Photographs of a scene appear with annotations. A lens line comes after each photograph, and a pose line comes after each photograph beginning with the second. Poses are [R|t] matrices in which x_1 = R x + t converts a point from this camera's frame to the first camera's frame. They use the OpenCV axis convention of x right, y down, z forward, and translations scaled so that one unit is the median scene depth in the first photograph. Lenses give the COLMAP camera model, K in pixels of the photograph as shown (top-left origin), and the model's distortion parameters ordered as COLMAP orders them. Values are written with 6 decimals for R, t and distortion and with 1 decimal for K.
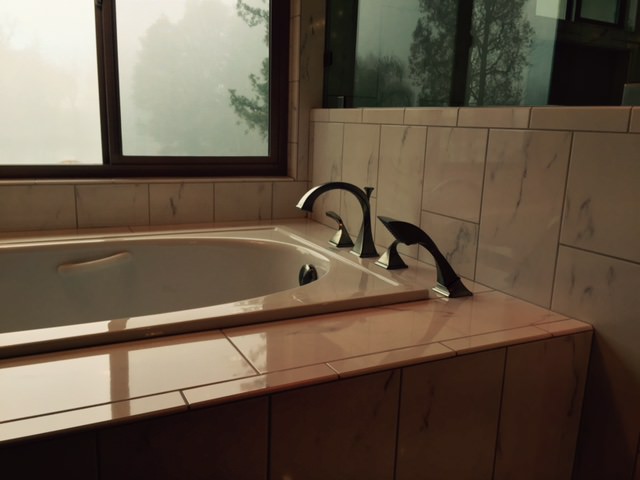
lens RADIAL K [[551.6, 0, 320.0], [0, 551.6, 240.0], [0, 0, 1]] dist [0.089345, -0.150266]
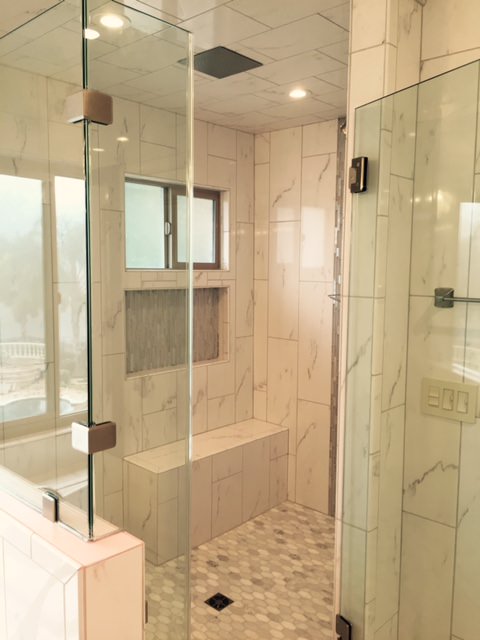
lens RADIAL K [[548.7, 0, 240.0], [0, 548.7, 320.0], [0, 0, 1]] dist [0.047177, -0.005305]
pose [[0.941679, -0.056573, 0.331722, 0.373011], [0.089565, 0.992346, -0.085016, -0.317654], [-0.324374, 0.109769, 0.939539, -0.085486]]
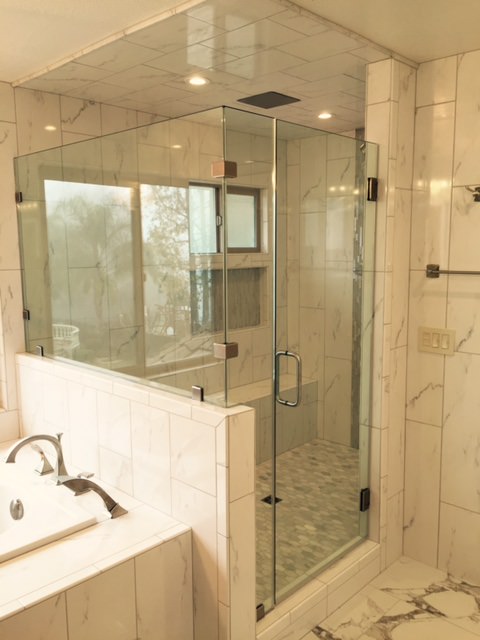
lens RADIAL K [[551.6, 0, 240.0], [0, 551.6, 320.0], [0, 0, 1]] dist [0.089345, -0.150266]
pose [[0.947874, -0.084023, 0.307368, 0.113447], [0.104745, 0.993164, -0.051523, -0.259788], [-0.300937, 0.081033, 0.950195, -0.495448]]
